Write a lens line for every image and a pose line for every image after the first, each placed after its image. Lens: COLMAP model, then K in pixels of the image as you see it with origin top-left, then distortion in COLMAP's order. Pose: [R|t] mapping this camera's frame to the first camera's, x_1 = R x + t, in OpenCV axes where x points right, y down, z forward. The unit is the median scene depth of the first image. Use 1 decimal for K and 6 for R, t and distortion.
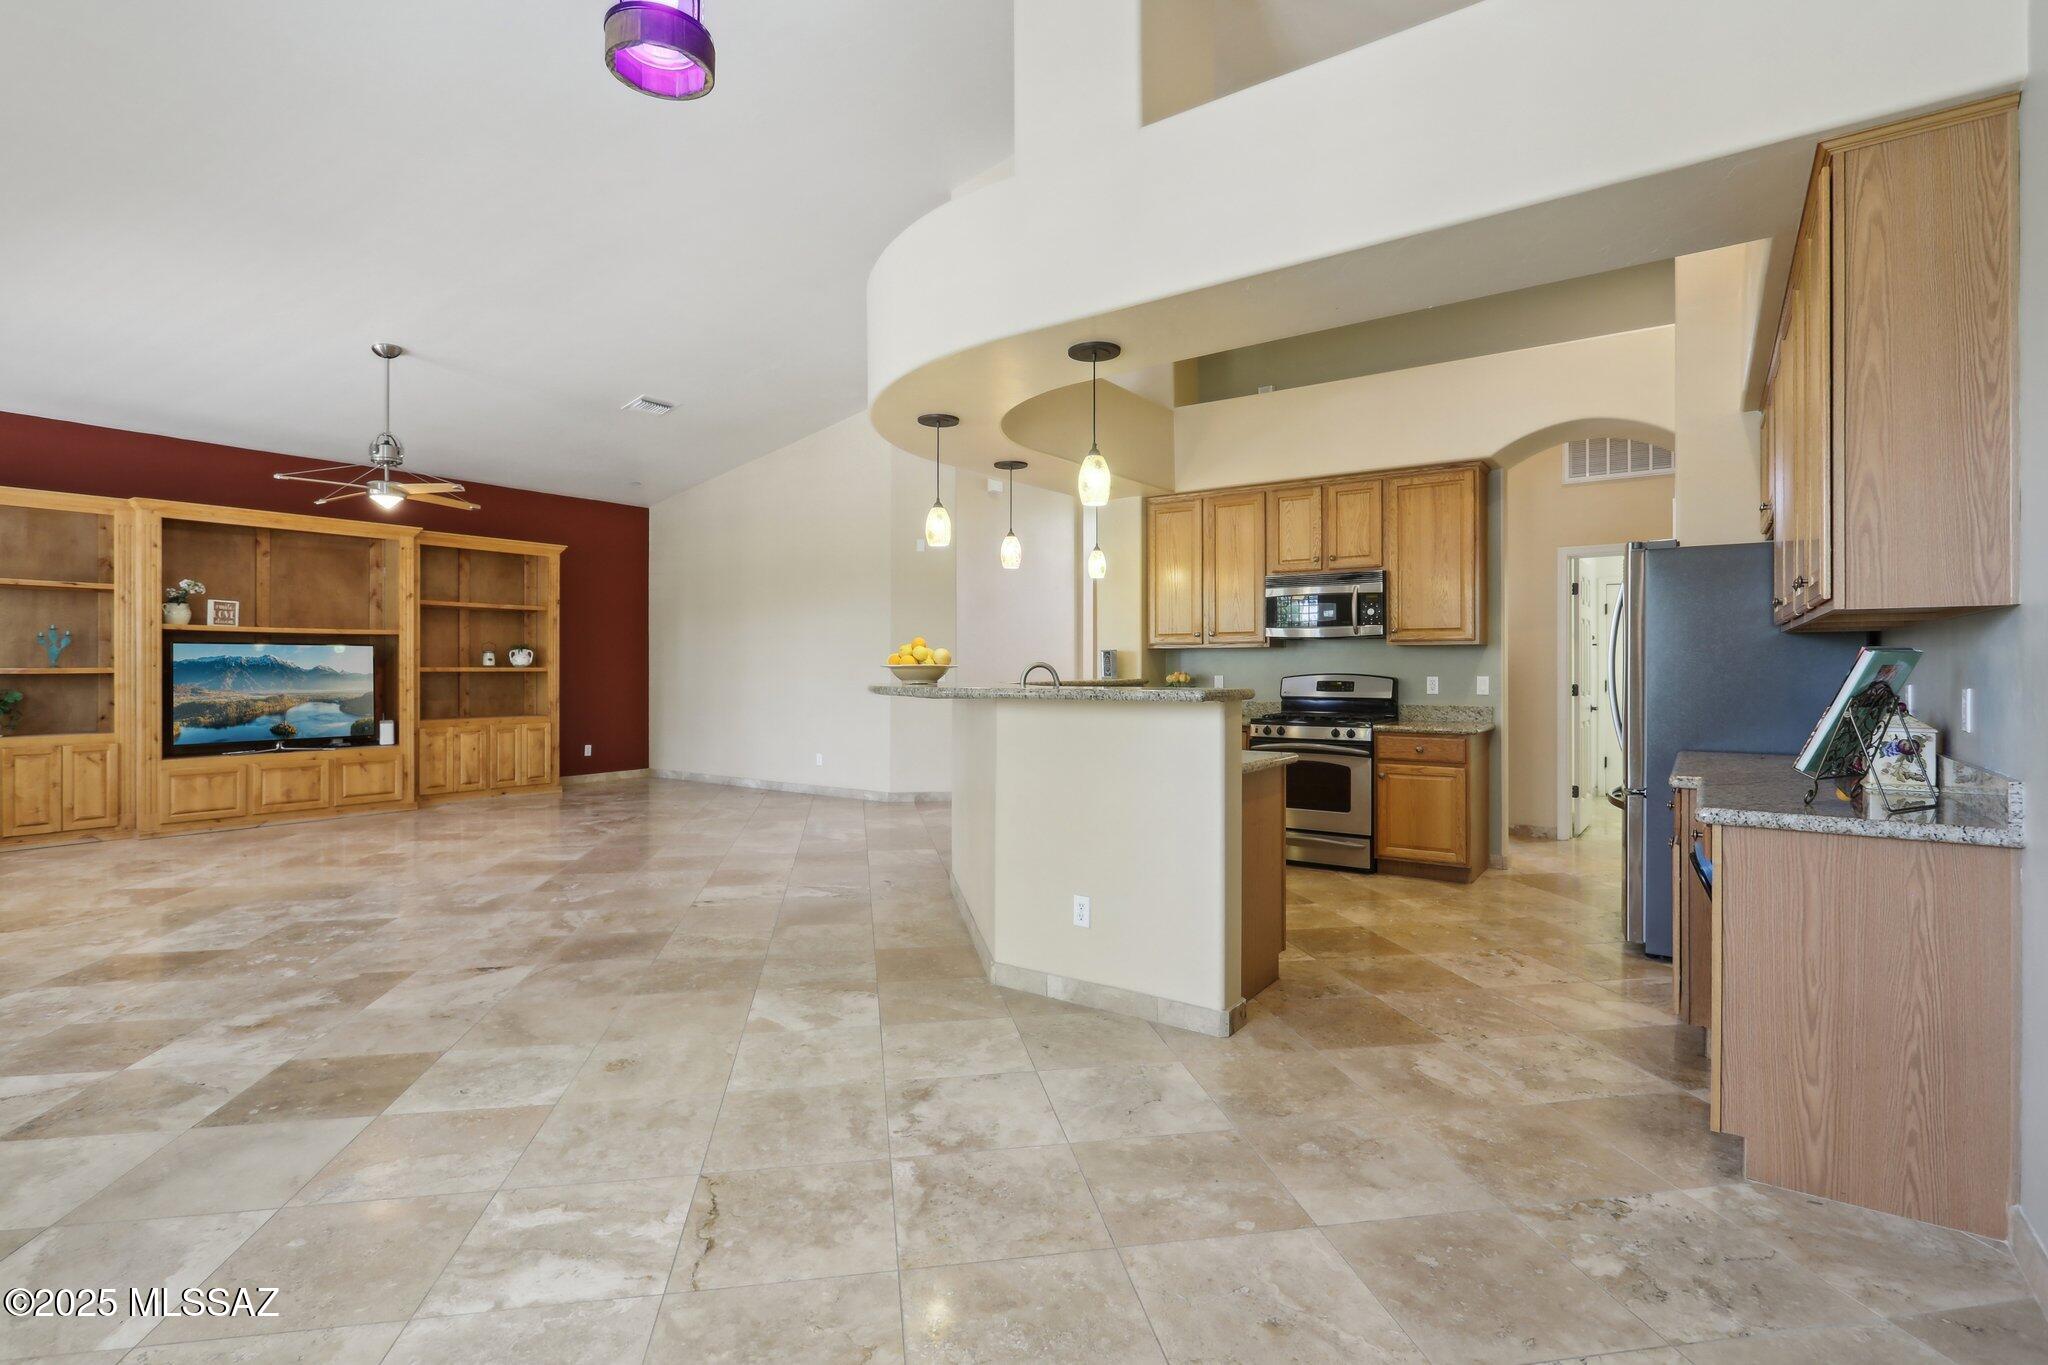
lens RADIAL K [[971.6, 0, 1016.2], [0, 971.6, 675.9], [0, 0, 1]] dist [-0.008848, 0.000046]
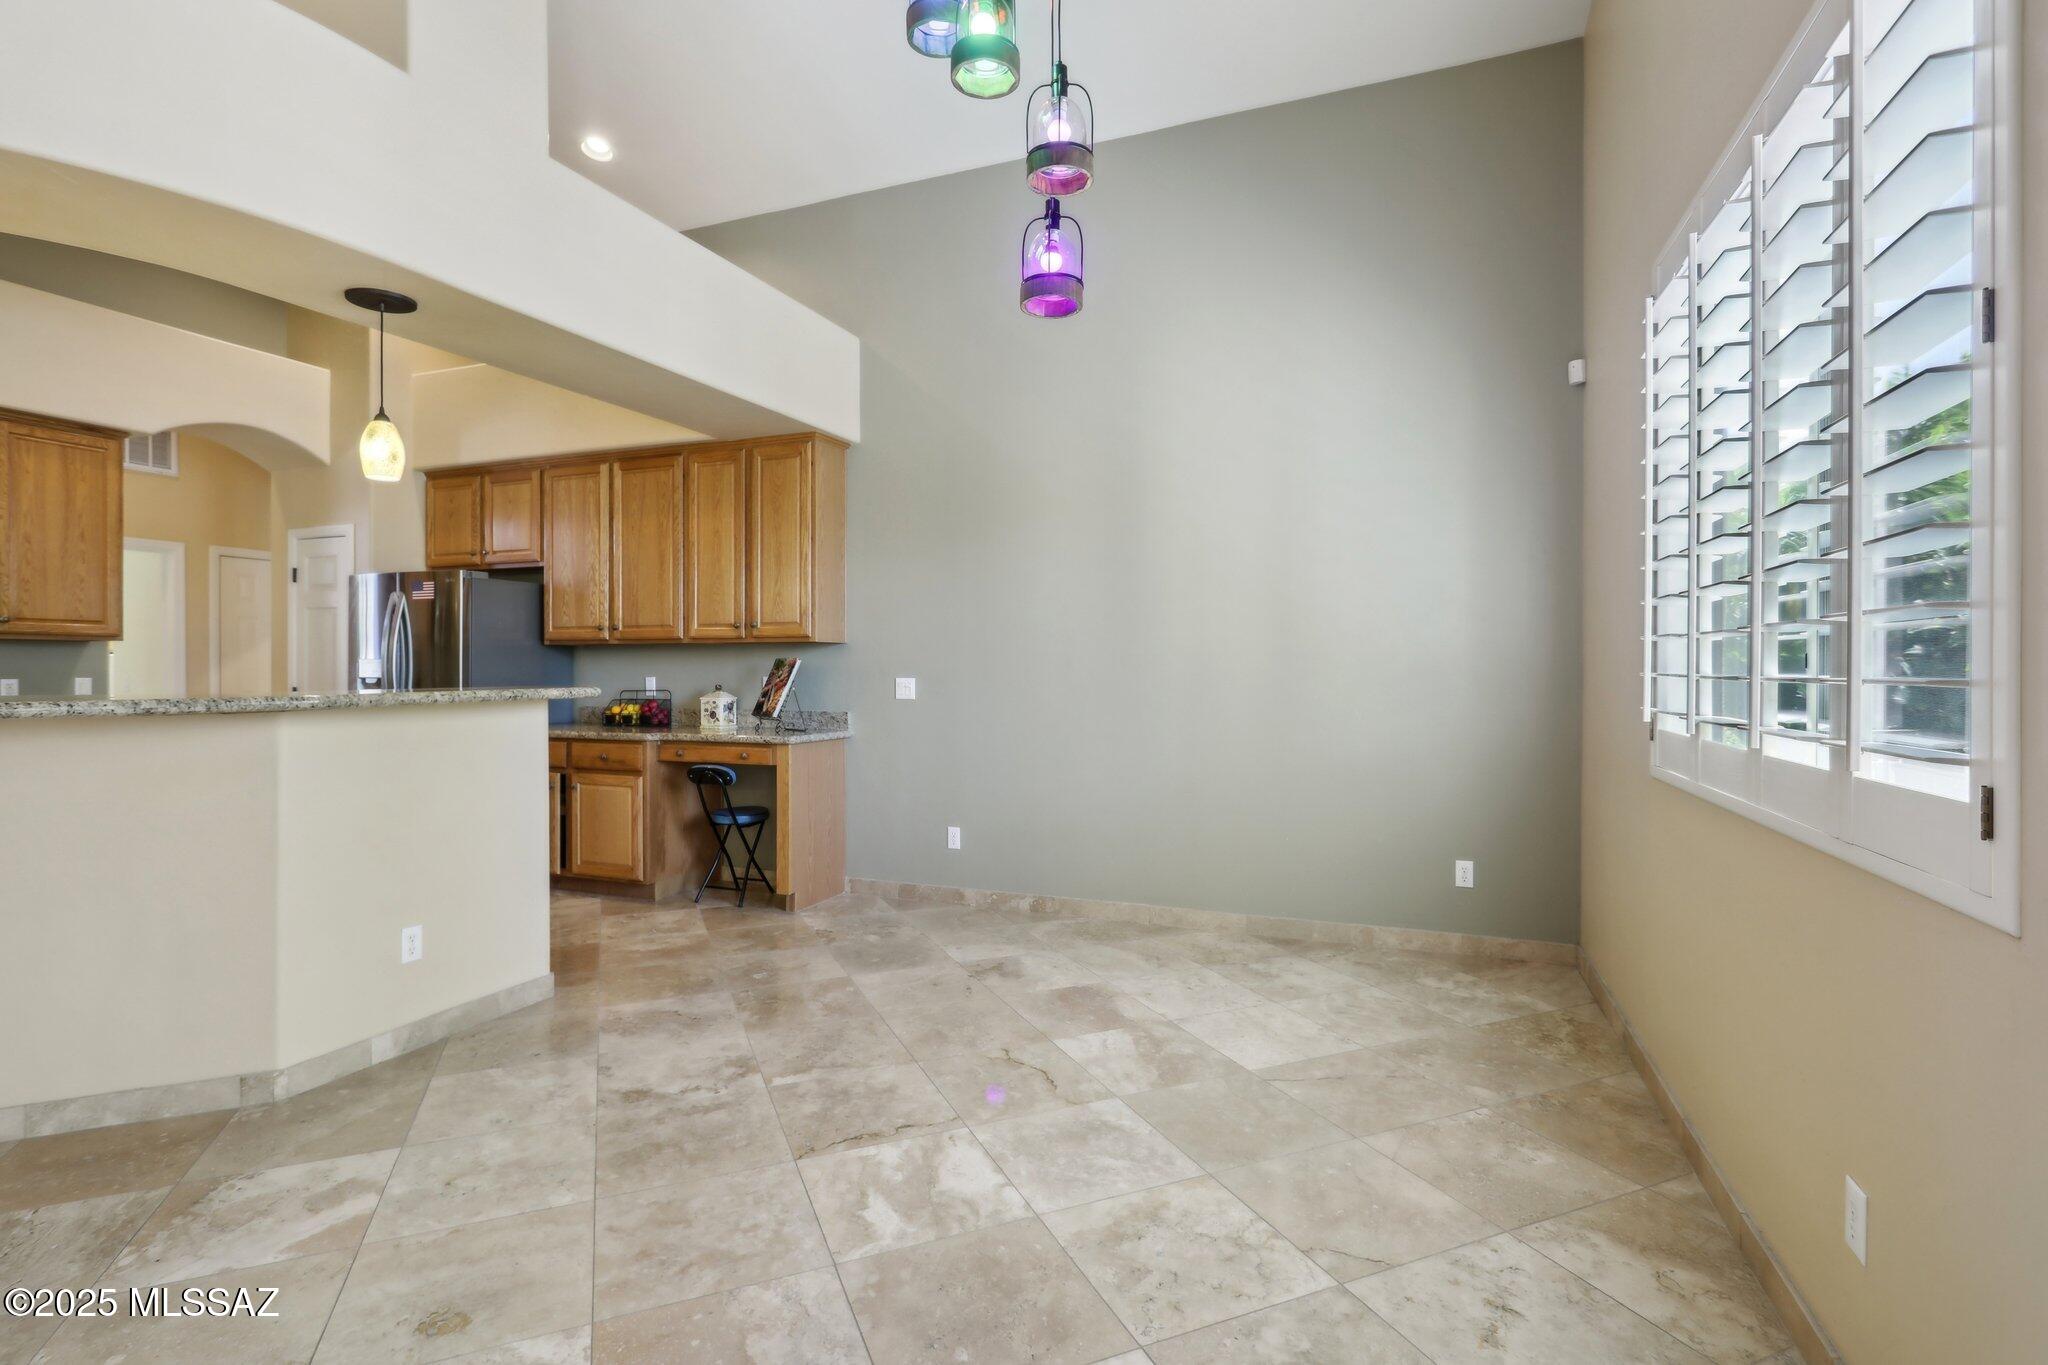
lens RADIAL K [[966.9, 0, 1021.8], [0, 966.9, 677.3], [0, 0, 1]] dist [0.002748, 0.000849]
pose [[-0.234846, -0.010827, 0.971972, -0.553422], [0.007322, 0.999890, 0.012907, -0.004518], [-0.972005, 0.010148, -0.234741, 0.401891]]
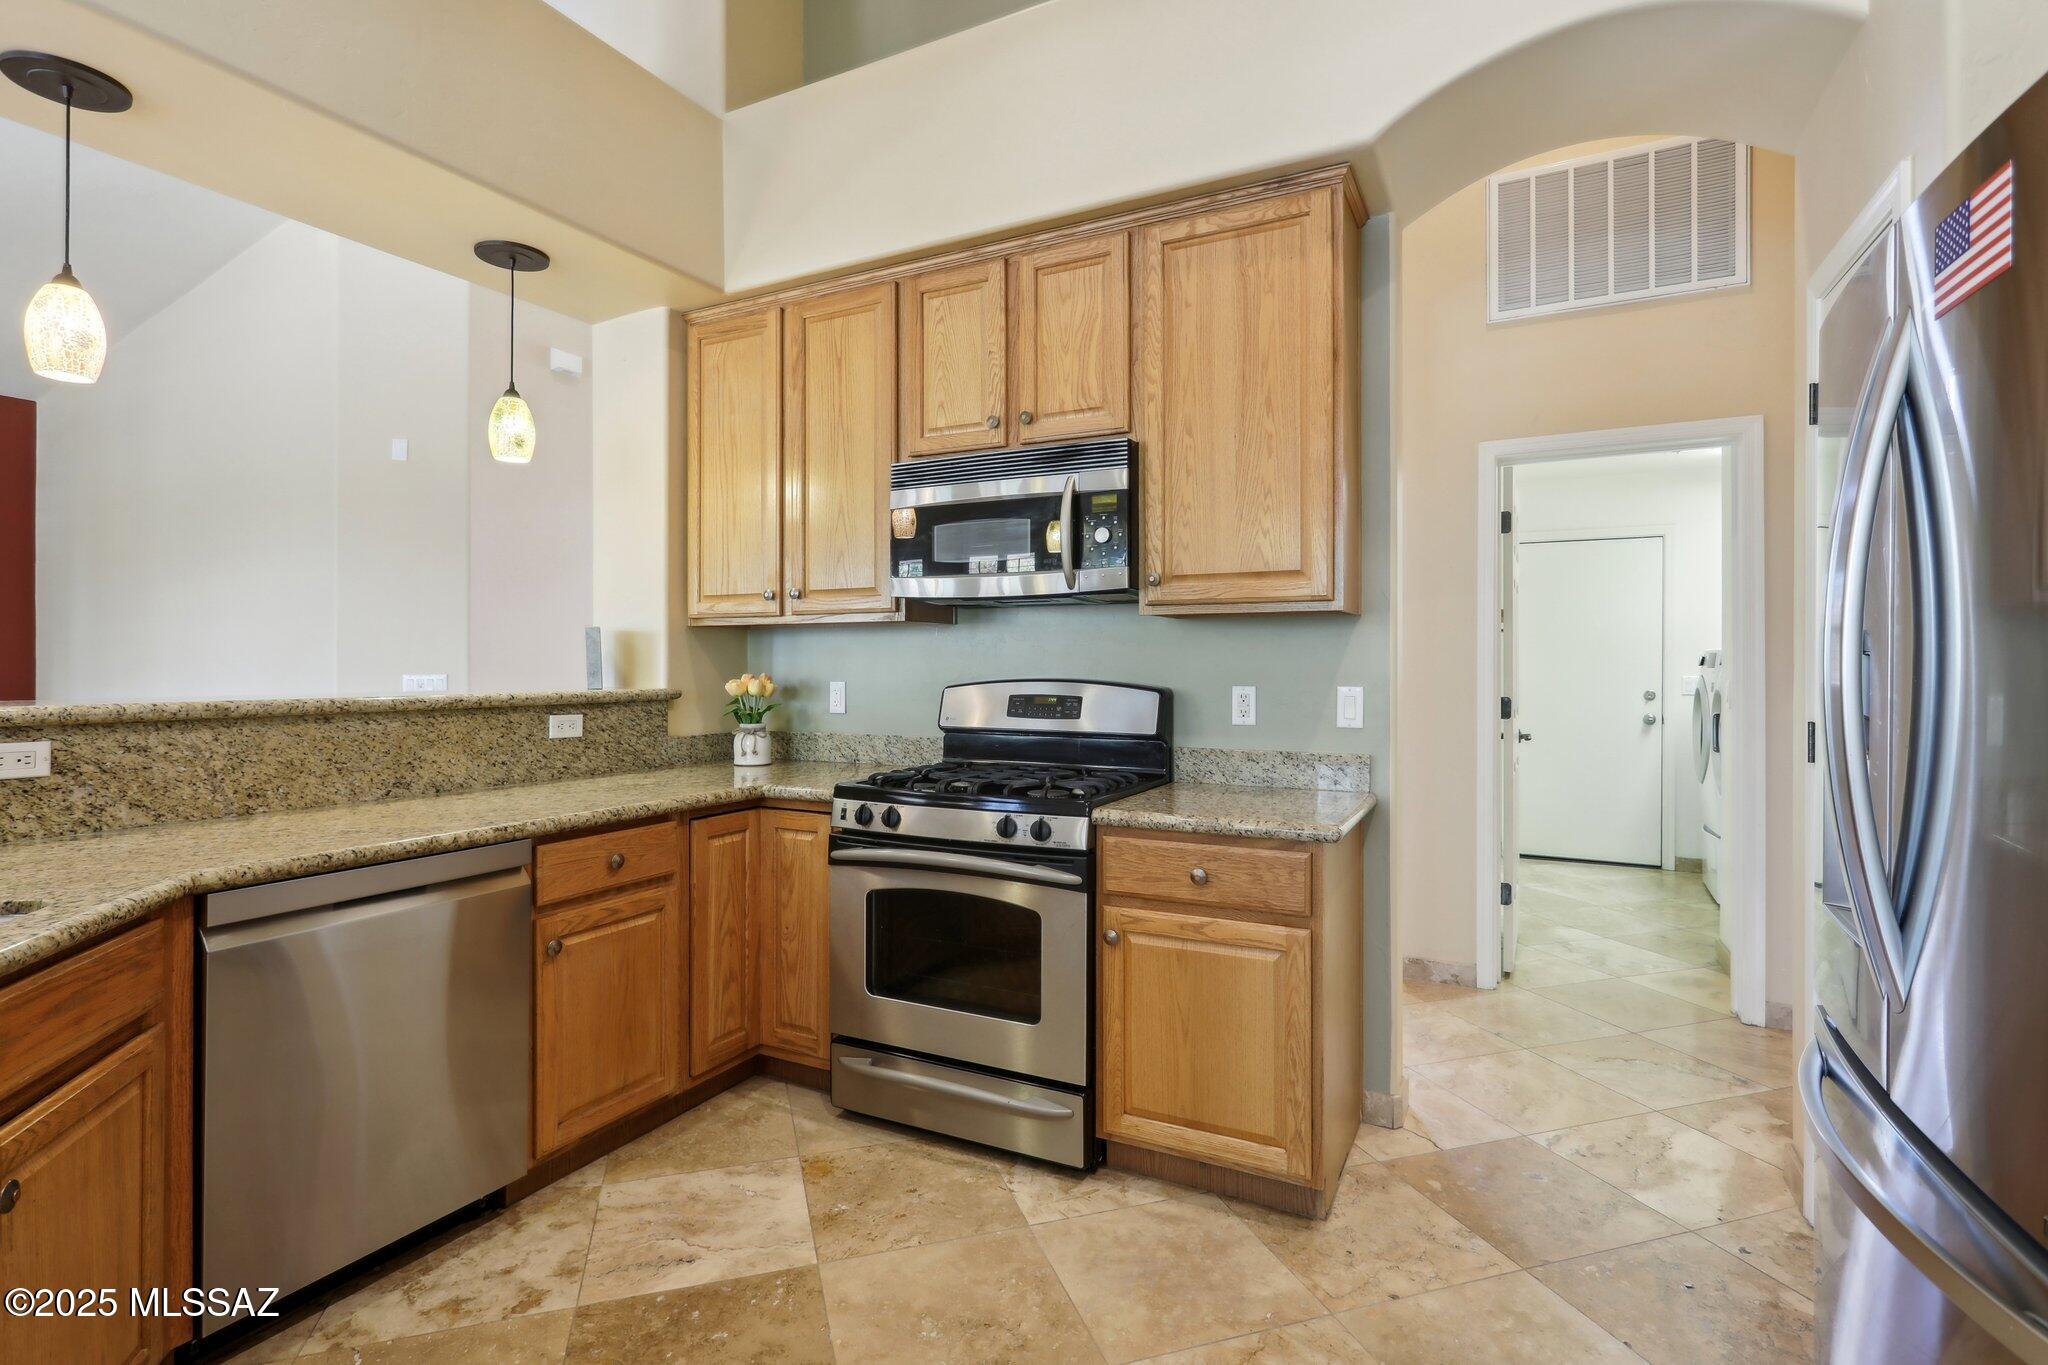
lens RADIAL K [[978.0, 0, 1021.3], [0, 978.0, 676.8], [0, 0, 1]] dist [-0.000970, 0.001730]
pose [[0.990339, 0.000807, 0.138665, 0.274218], [-0.001024, 0.999998, 0.001492, -0.004481], [-0.138663, -0.001620, 0.990338, 0.585930]]
